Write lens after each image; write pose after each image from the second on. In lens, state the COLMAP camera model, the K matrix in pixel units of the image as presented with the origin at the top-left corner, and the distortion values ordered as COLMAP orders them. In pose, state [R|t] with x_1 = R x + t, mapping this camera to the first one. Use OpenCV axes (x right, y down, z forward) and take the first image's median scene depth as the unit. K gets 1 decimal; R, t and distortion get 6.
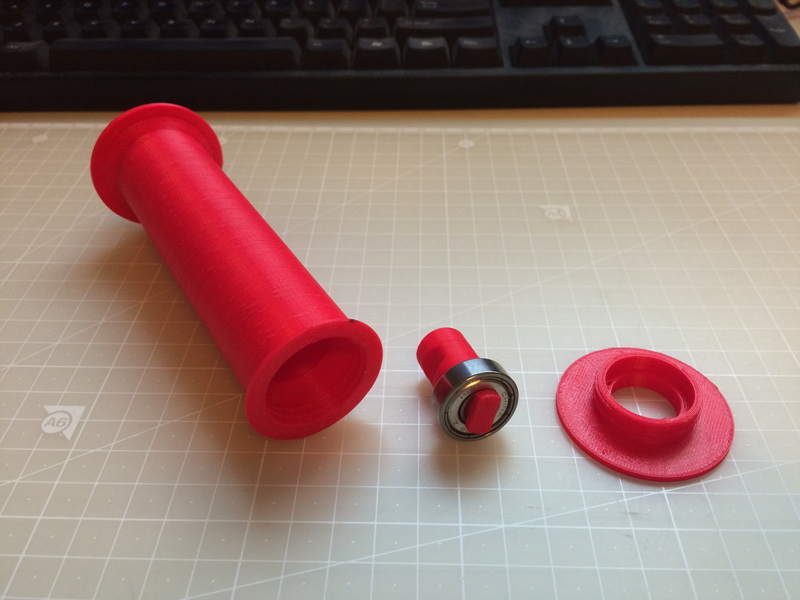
lens RADIAL K [[745.1, 0, 402.1], [0, 745.1, 305.6], [0, 0, 1]] dist [0.034102, -0.086509]
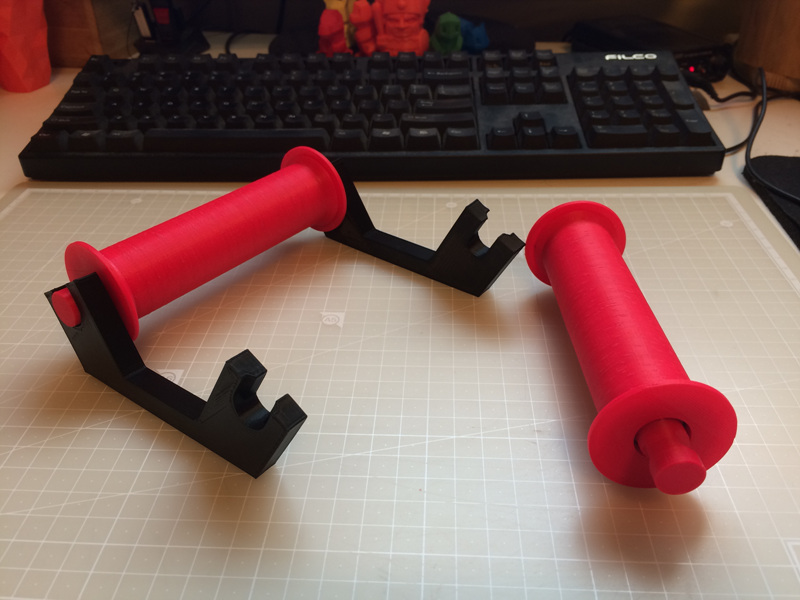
lens RADIAL K [[745.1, 0, 402.2], [0, 745.1, 300.2], [0, 0, 1]] dist [0.034102, -0.086509]
pose [[0.999526, 0.005596, -0.030270, 0.036898], [-0.008834, 0.994121, -0.107909, 0.092584], [0.029489, 0.108126, 0.993700, -0.296673]]
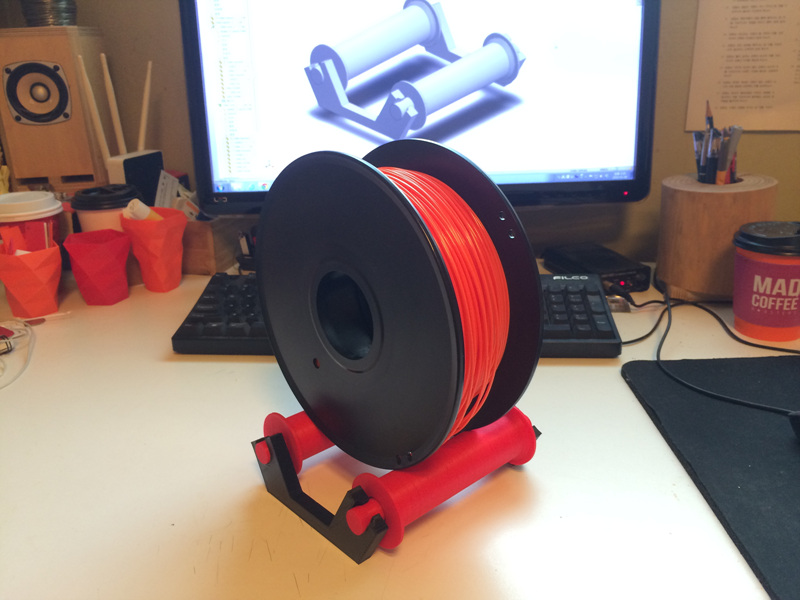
lens RADIAL K [[745.1, 0, 395.3], [0, 745.1, 297.1], [0, 0, 1]] dist [0.034102, -0.086509]
pose [[0.994366, 0.010360, -0.105489, 0.166300], [-0.045115, 0.941932, -0.332760, 0.269226], [0.095916, 0.335644, 0.937093, -0.994646]]
